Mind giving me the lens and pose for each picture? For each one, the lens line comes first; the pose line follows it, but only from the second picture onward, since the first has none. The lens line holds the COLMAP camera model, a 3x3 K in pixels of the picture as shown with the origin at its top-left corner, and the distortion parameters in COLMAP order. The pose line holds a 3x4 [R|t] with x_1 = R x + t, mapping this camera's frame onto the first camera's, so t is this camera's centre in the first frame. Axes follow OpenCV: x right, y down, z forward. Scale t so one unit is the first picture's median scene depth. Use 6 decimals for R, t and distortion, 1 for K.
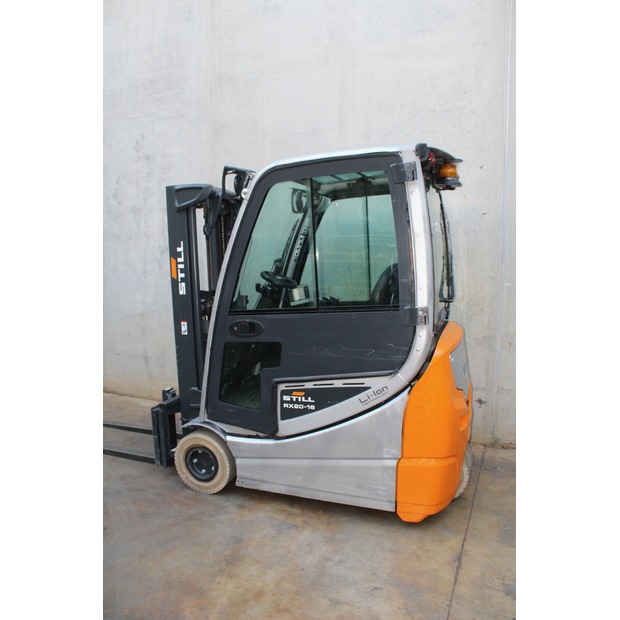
lens RADIAL K [[512.5, 0, 308.6], [0, 512.5, 311.5], [0, 0, 1]] dist [-0.154446, 0.130891]
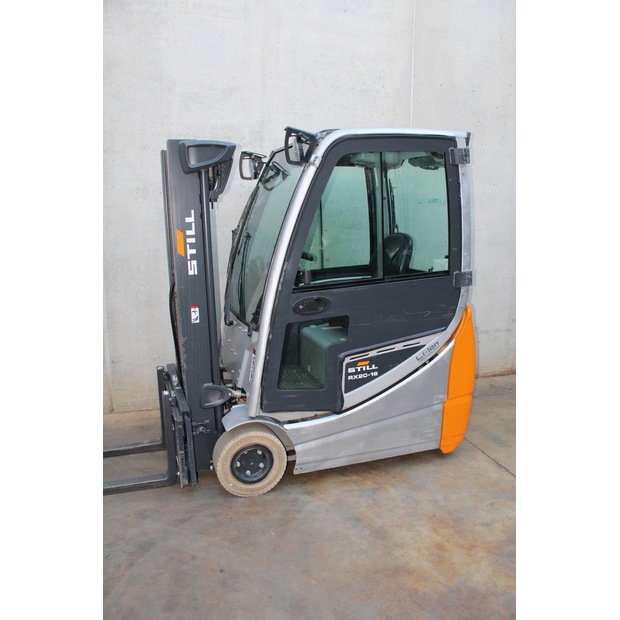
lens RADIAL K [[512.5, 0, 311.3], [0, 512.5, 315.5], [0, 0, 1]] dist [-0.154446, 0.130891]
pose [[0.766536, -0.116507, 0.631545, -0.608612], [0.068600, 0.992634, 0.099857, -0.035599], [-0.638527, -0.033220, 0.768882, 0.236638]]
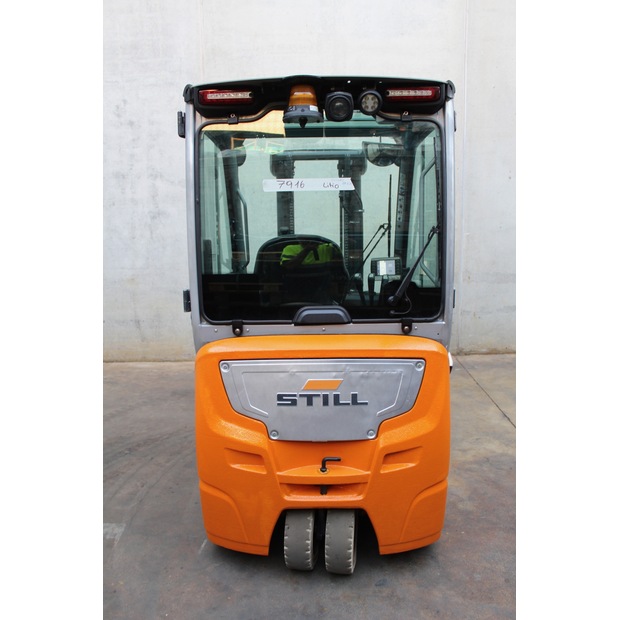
lens RADIAL K [[512.5, 0, 308.2], [0, 512.5, 315.7], [0, 0, 1]] dist [-0.154446, 0.130891]
pose [[0.921970, -0.097350, 0.374826, -0.571059], [0.066525, 0.993314, 0.094352, 0.009070], [-0.381505, -0.062055, 0.922281, -0.116463]]
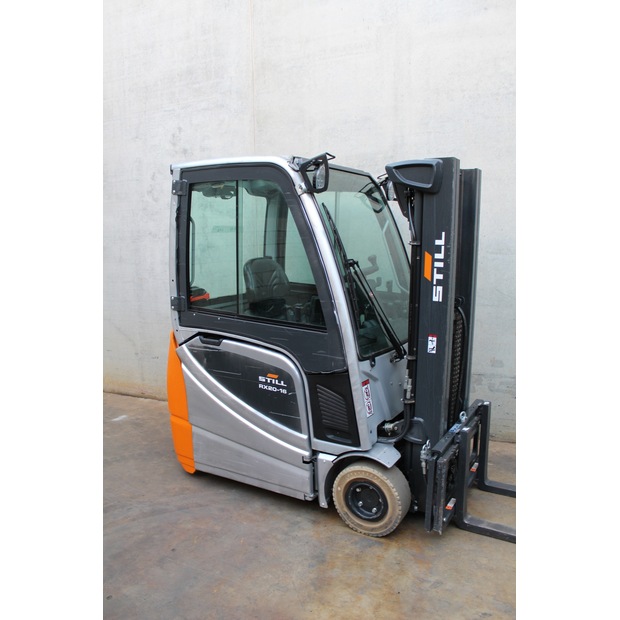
lens RADIAL K [[512.5, 0, 308.1], [0, 512.5, 312.4], [0, 0, 1]] dist [-0.154446, 0.130891]
pose [[0.999636, -0.019471, -0.018697, -0.106881], [0.019639, 0.999768, 0.008873, -0.007128], [0.018520, -0.009237, 0.999786, 0.063362]]
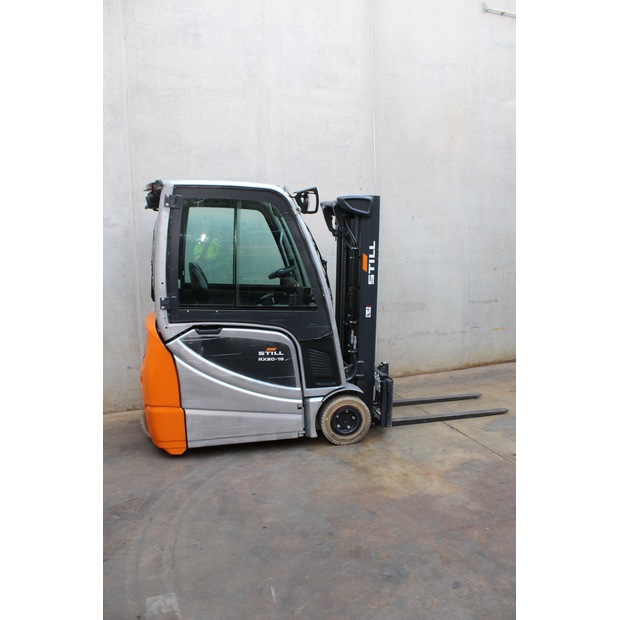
lens RADIAL K [[512.5, 0, 312.8], [0, 512.5, 313.8], [0, 0, 1]] dist [-0.154446, 0.130891]
pose [[0.735478, -0.112129, 0.668206, -0.837749], [0.107321, 0.993040, 0.048513, -0.017151], [-0.668995, 0.036033, 0.742393, 0.013478]]
